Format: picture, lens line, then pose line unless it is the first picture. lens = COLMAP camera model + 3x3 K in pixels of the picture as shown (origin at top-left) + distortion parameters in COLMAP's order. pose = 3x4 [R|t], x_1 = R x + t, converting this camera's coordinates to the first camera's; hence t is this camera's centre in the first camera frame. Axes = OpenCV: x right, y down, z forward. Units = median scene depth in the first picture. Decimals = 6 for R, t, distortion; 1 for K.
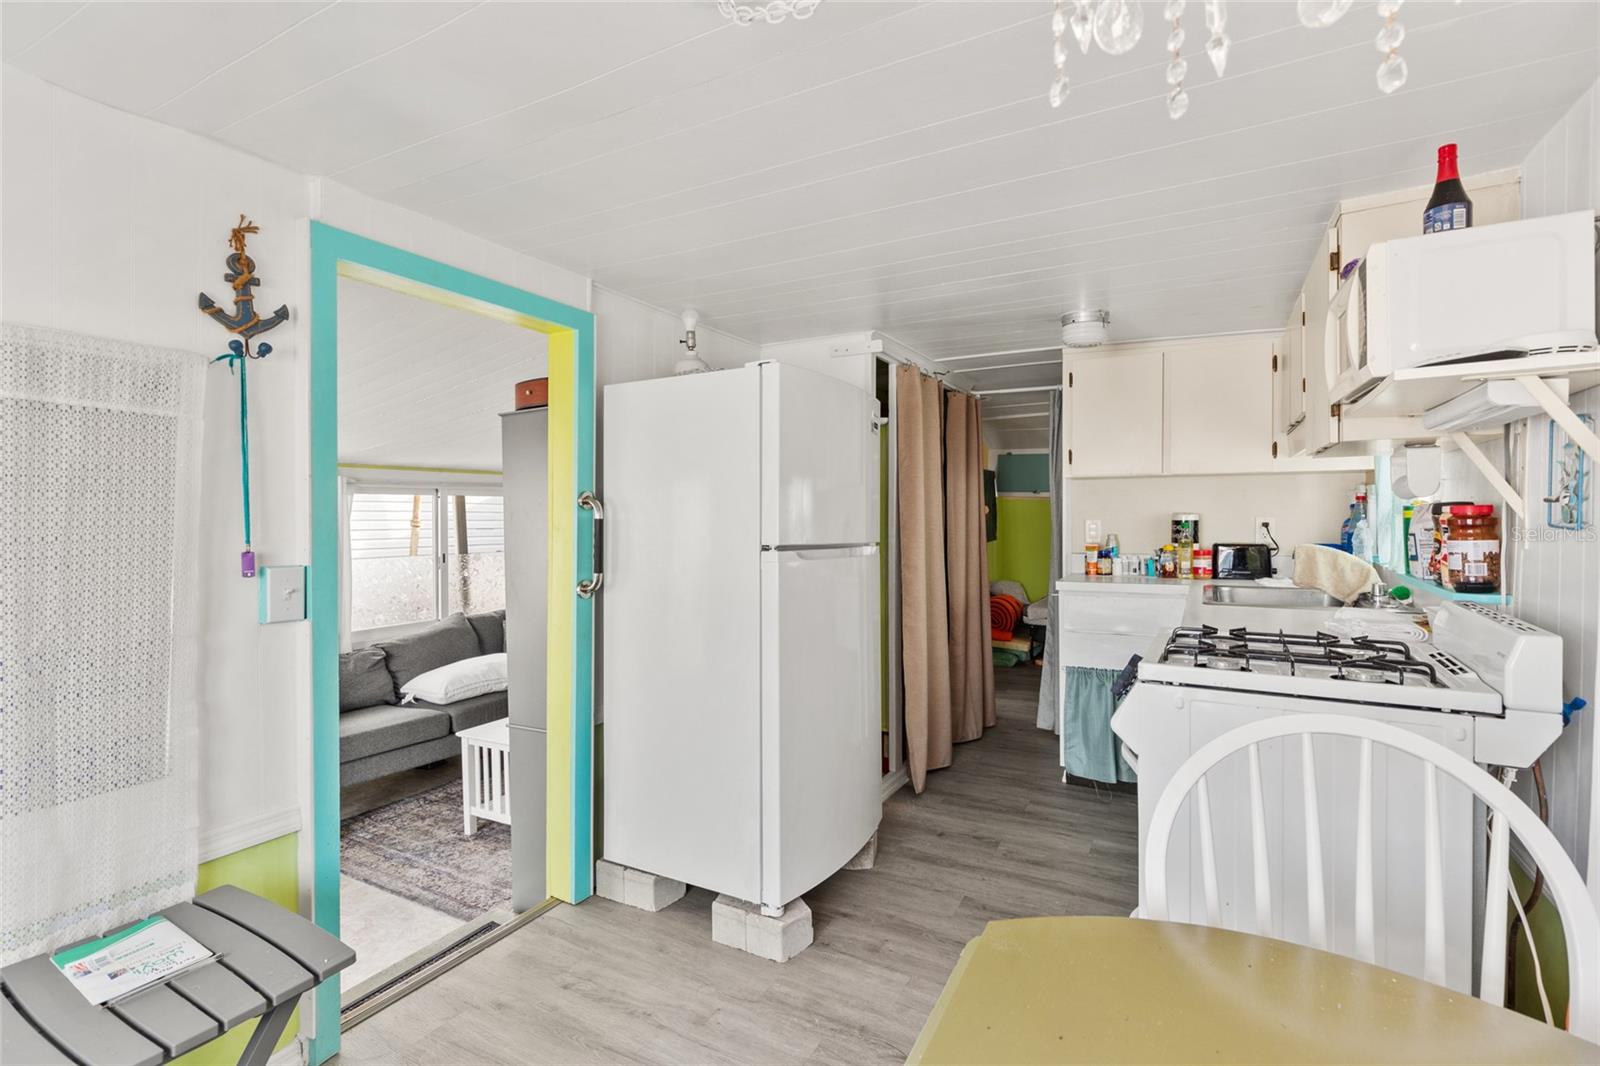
lens RADIAL K [[745.8, 0, 815.8], [0, 745.8, 510.3], [0, 0, 1]] dist [0.004589, 0.000463]
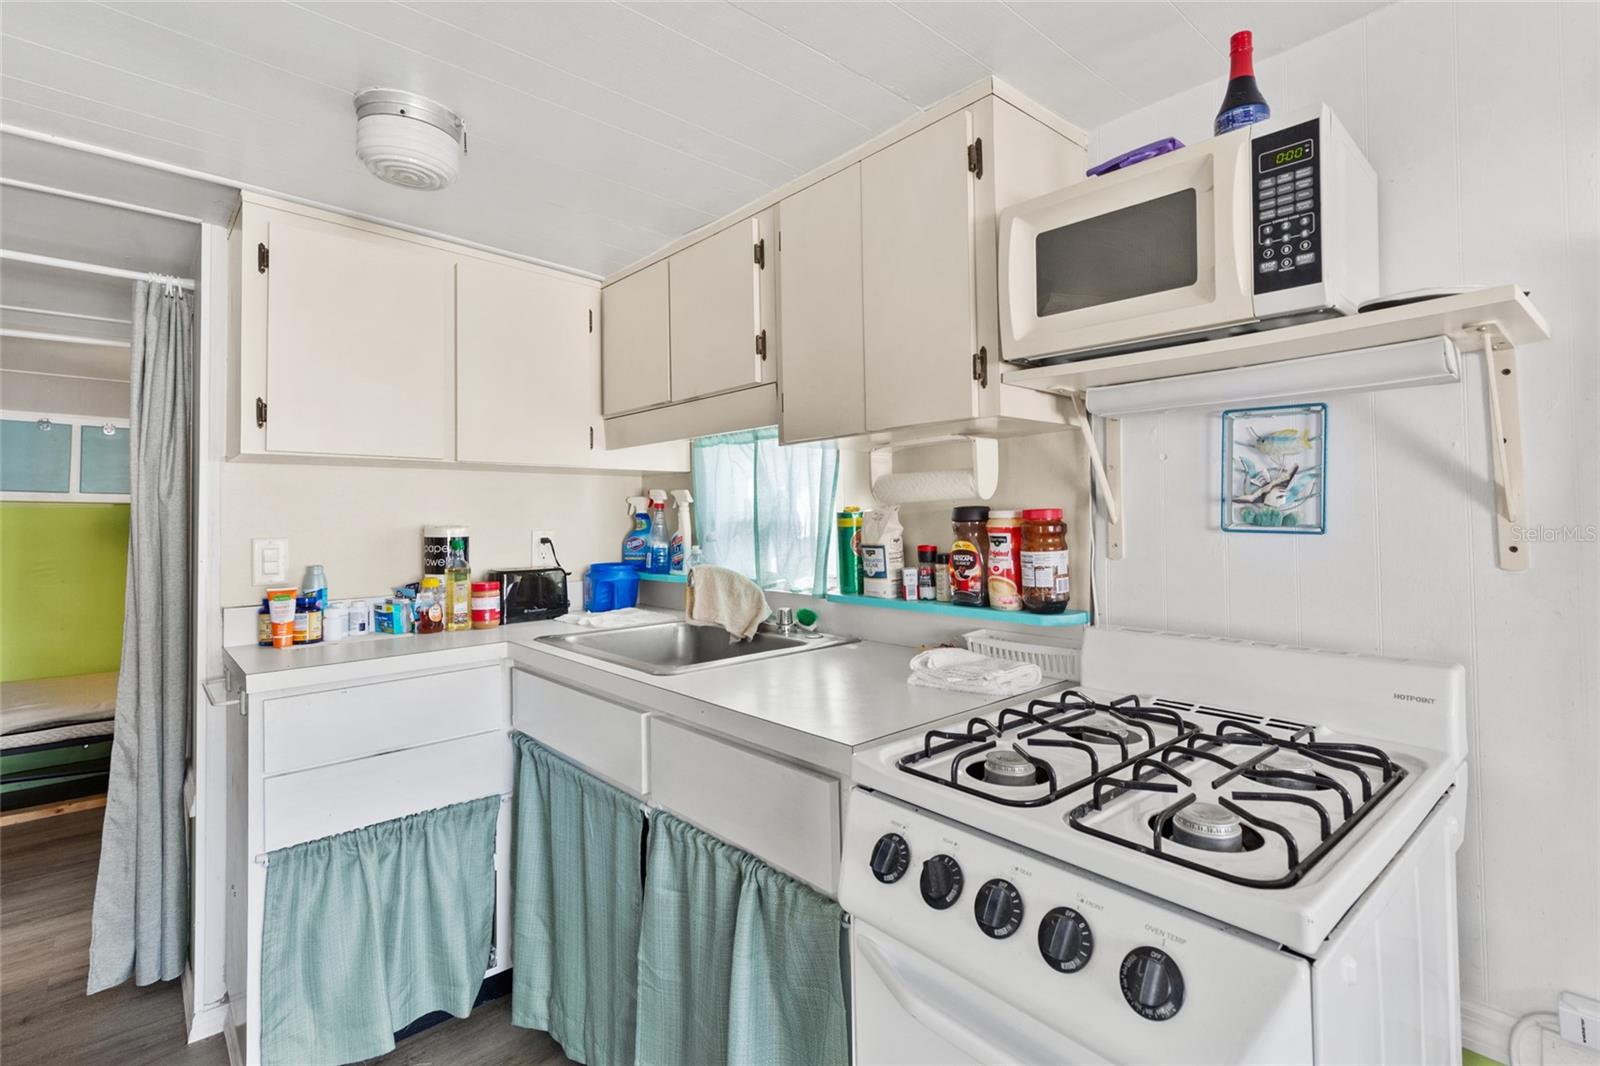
lens RADIAL K [[745.8, 0, 815.8], [0, 745.8, 510.3], [0, 0, 1]] dist [0.004589, 0.000463]
pose [[0.320265, 0.013915, 0.947226, -0.003711], [0.006471, 0.999837, -0.016875, 0.004382], [-0.947306, 0.011534, 0.320122, 0.629570]]
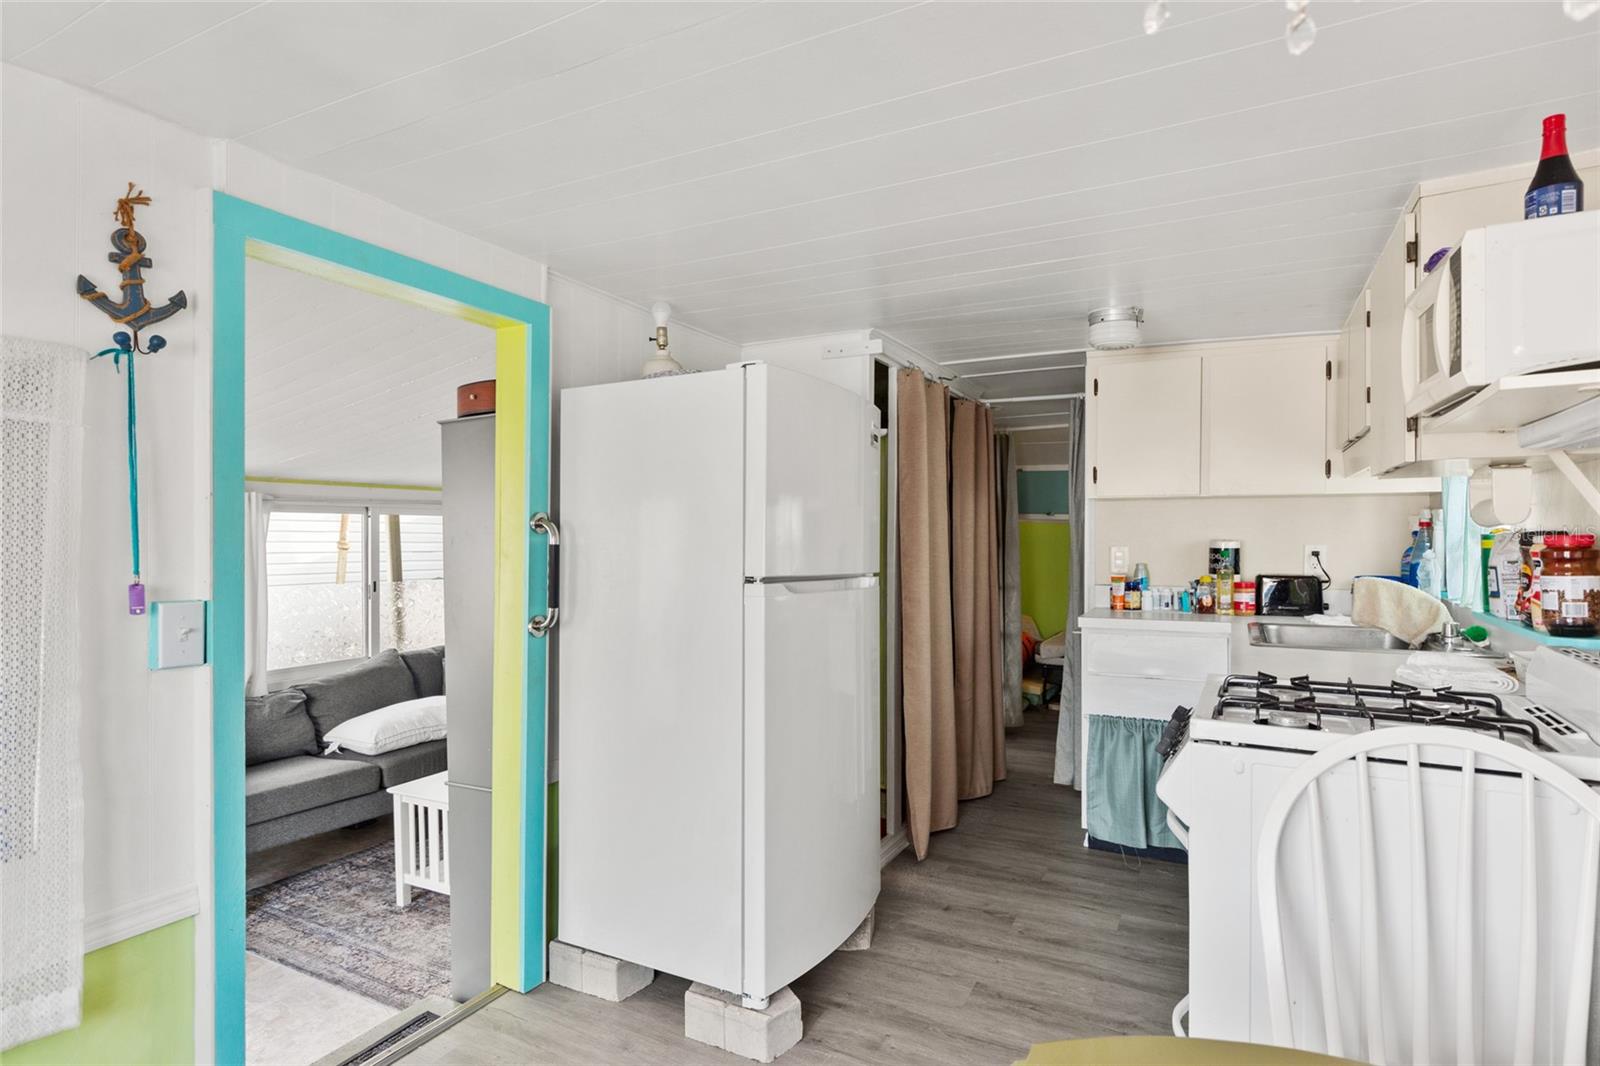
lens RADIAL K [[836.4, 0, 809.5], [0, 836.4, 532.3], [0, 0, 1]] dist [0.001642, 0.000396]
pose [[0.999872, 0.004839, 0.015270, -0.010596], [-0.004848, 0.999988, 0.000558, -0.004199], [-0.015267, -0.000632, 0.999883, 0.029411]]
